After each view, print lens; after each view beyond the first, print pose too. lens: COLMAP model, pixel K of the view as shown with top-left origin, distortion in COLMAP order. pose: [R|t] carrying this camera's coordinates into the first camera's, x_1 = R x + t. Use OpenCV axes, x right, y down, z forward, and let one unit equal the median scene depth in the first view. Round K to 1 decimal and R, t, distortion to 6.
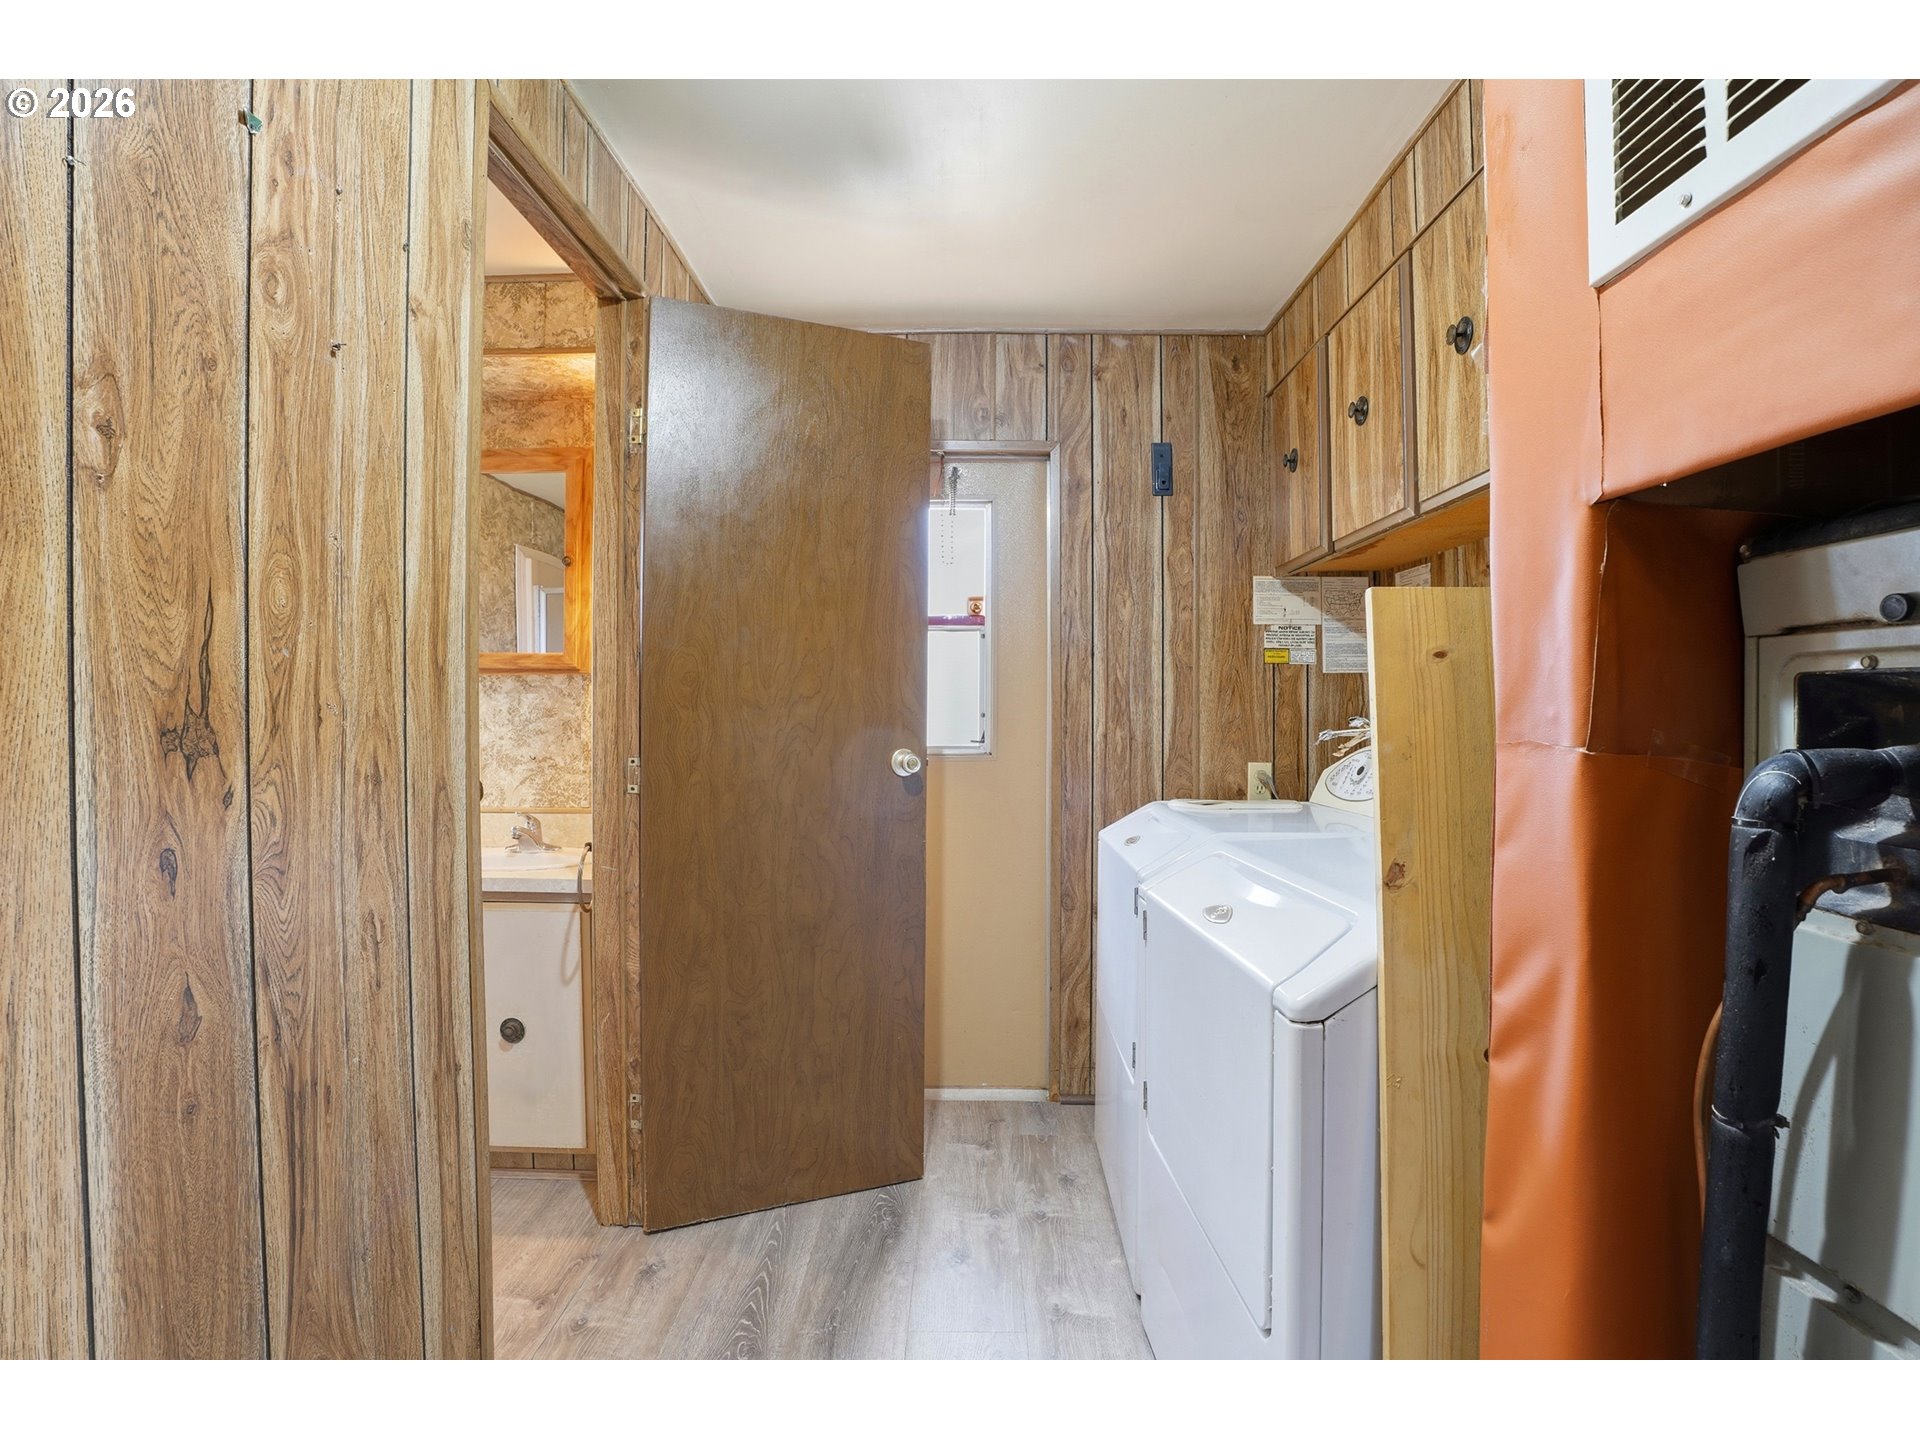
lens RADIAL K [[902.7, 0, 958.4], [0, 902.7, 720.5], [0, 0, 1]] dist [-0.069625, 0.015849]
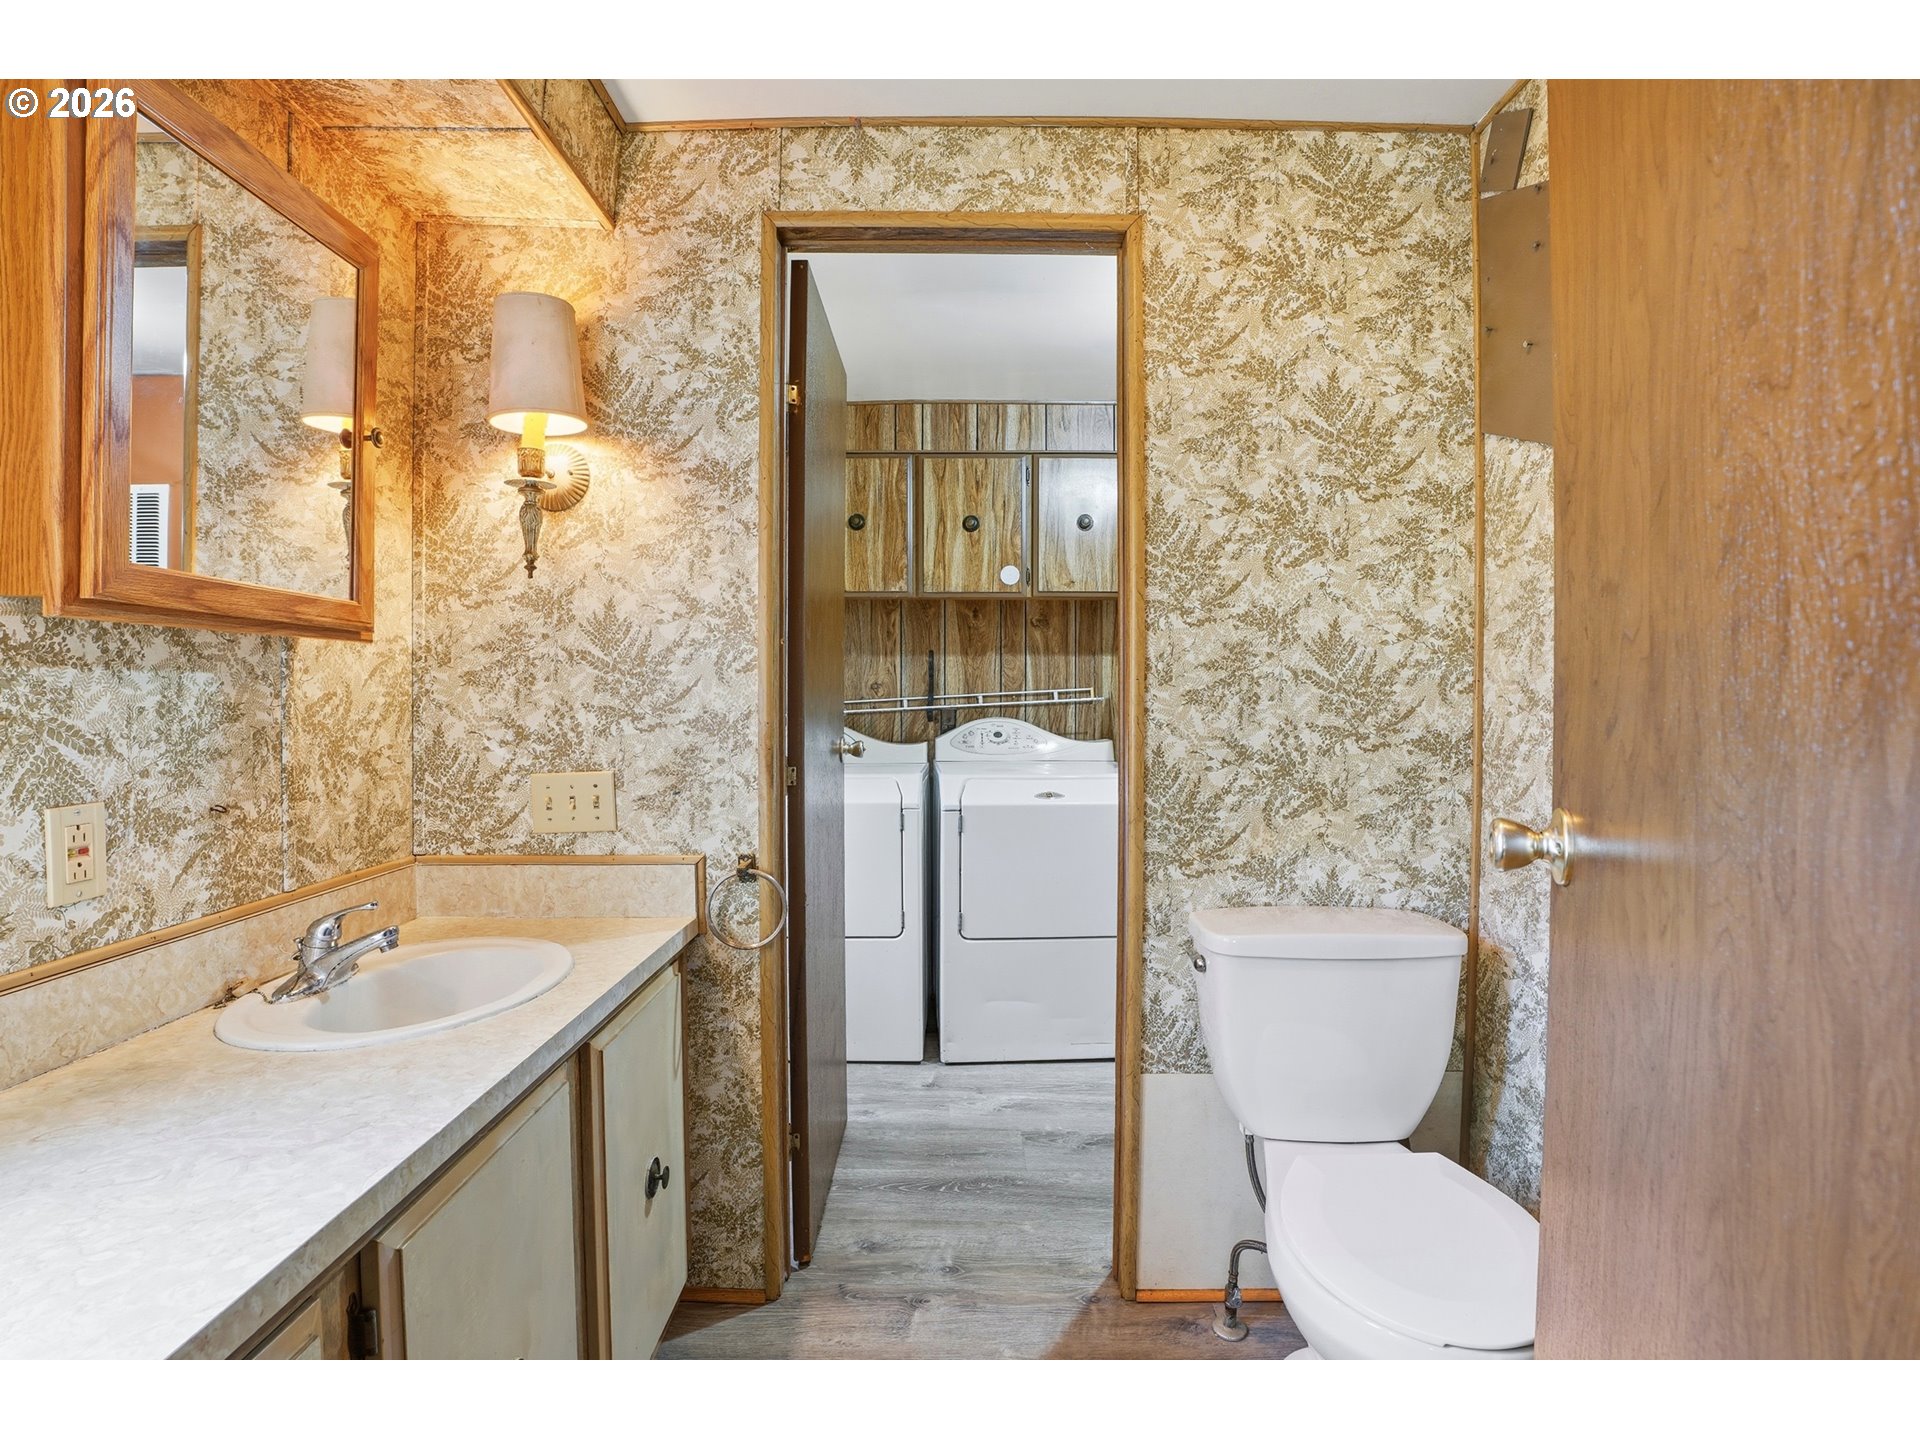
lens RADIAL K [[902.7, 0, 962.1], [0, 902.7, 722.0], [0, 0, 1]] dist [-0.069625, 0.015849]
pose [[-0.012969, -0.026806, 0.999557, -0.935615], [0.007908, 0.999607, 0.026910, -0.013125], [-0.999885, 0.008254, -0.012751, 0.609373]]
